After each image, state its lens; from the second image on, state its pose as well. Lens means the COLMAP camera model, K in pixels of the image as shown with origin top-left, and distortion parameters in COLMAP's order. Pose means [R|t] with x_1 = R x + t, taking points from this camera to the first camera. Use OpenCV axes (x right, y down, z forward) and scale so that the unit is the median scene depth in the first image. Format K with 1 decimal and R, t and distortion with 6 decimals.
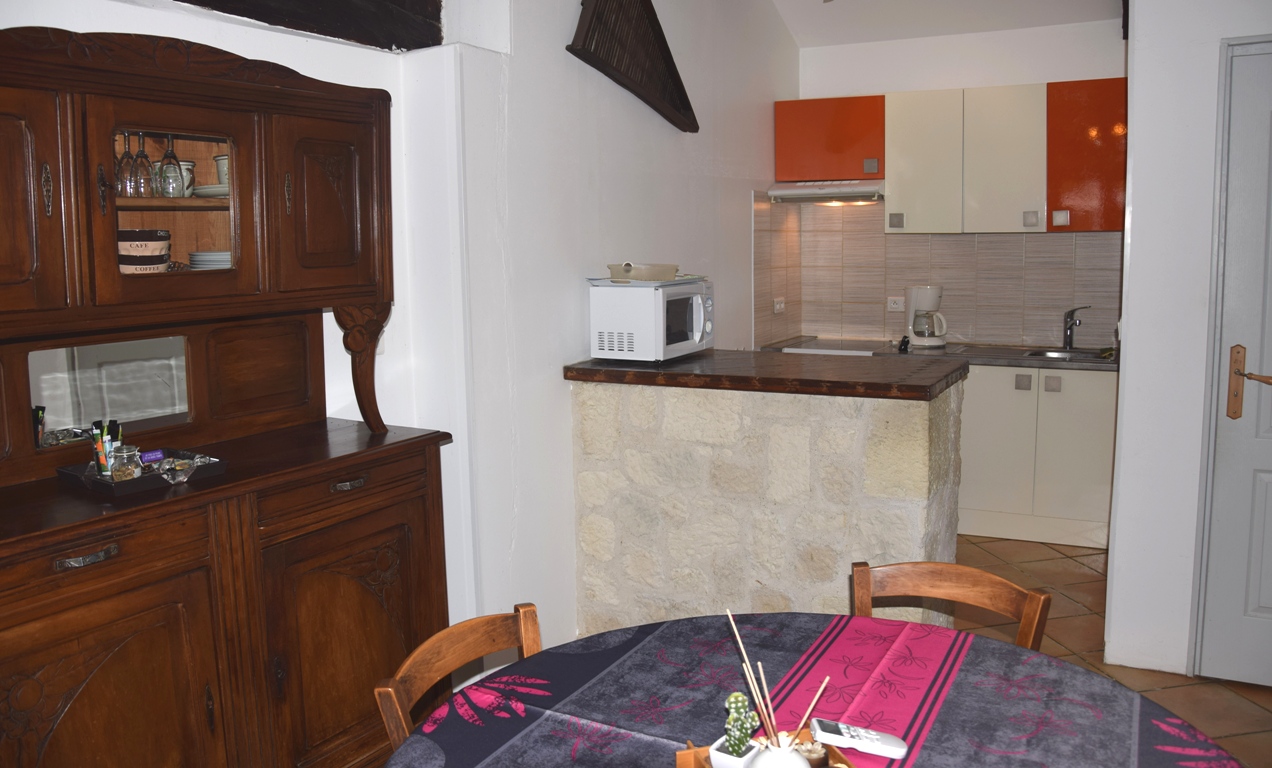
lens RADIAL K [[1005.4, 0, 644.0], [0, 1005.4, 341.1], [0, 0, 1]] dist [-0.102486, 0.031629]
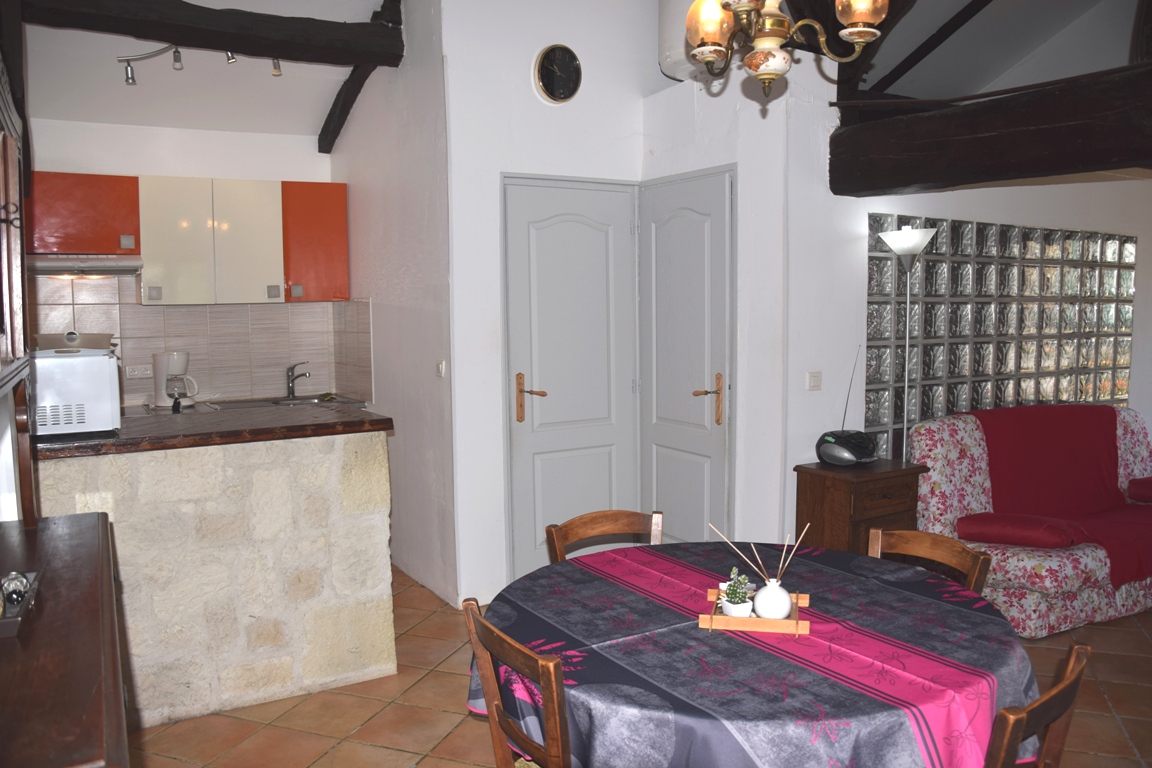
lens RADIAL K [[907.0, 0, 581.3], [0, 907.0, 391.1], [0, 0, 1]] dist [-0.144366, 0.097897]
pose [[0.511078, -0.073881, 0.856353, -0.530340], [0.090979, 0.995352, 0.031576, -0.003556], [-0.854706, 0.061772, 0.515424, 0.175854]]
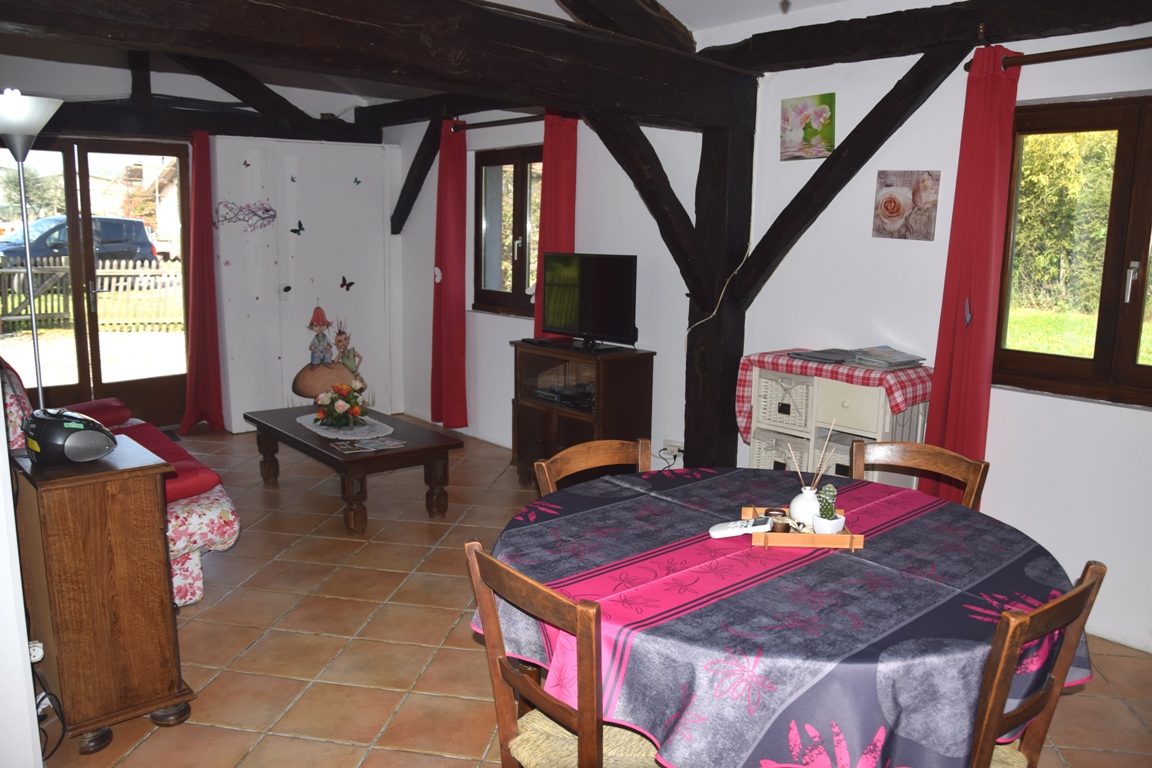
lens RADIAL K [[907.0, 0, 573.3], [0, 907.0, 394.1], [0, 0, 1]] dist [-0.144366, 0.097897]
pose [[-0.936165, -0.066208, 0.345269, -0.003856], [0.030792, 0.962891, 0.268129, -0.078491], [-0.350209, 0.261645, -0.899386, 0.990315]]
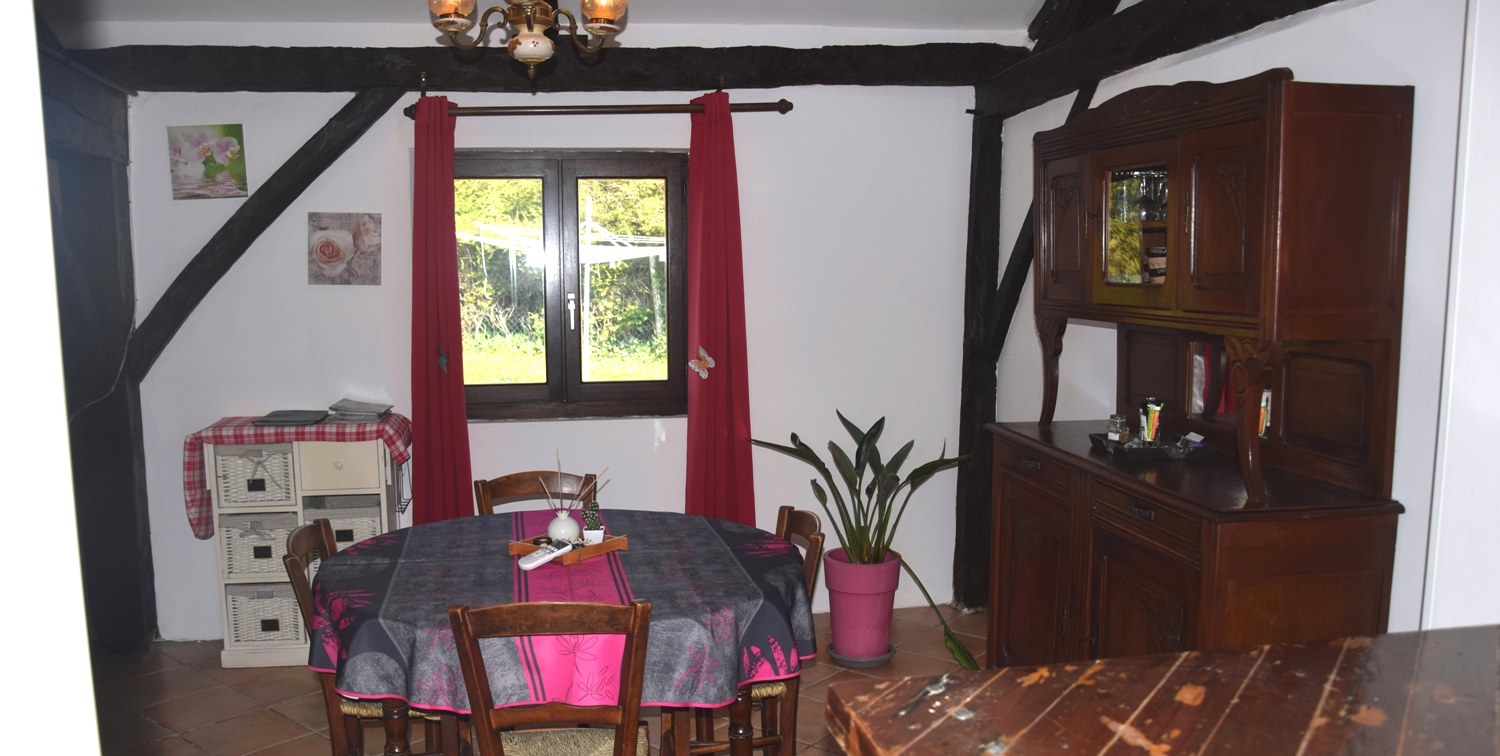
lens RADIAL K [[1194.6, 0, 736.6], [0, 1194.6, 426.9], [0, 0, 1]] dist [-0.097295, 0.006996]
pose [[-0.783097, 0.102289, -0.613430, 0.521057], [-0.049469, 0.973009, 0.225401, -0.129467], [0.619929, 0.206857, -0.756900, 1.178634]]
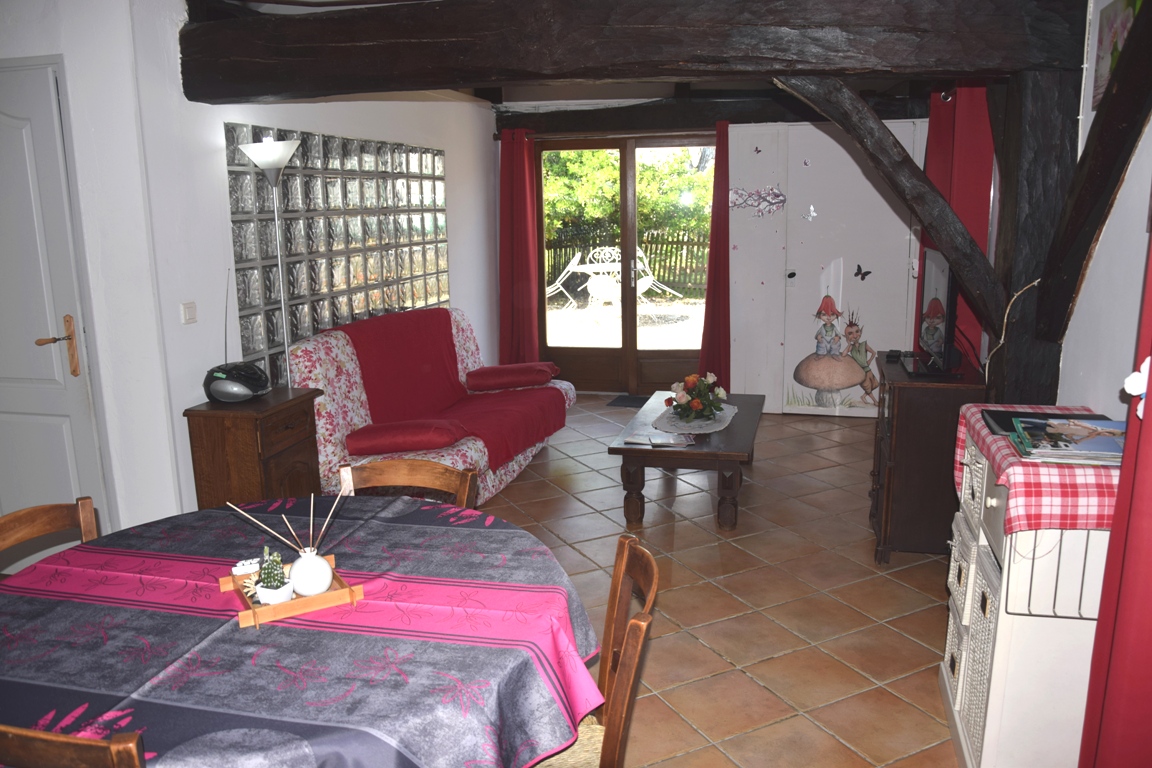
lens RADIAL K [[907.0, 0, 573.9], [0, 907.0, 393.1], [0, 0, 1]] dist [-0.144366, 0.097897]
pose [[-0.251531, -0.180740, 0.950823, -0.476297], [0.125055, 0.968104, 0.217107, -0.029755], [-0.959736, 0.173515, -0.220906, 0.337605]]
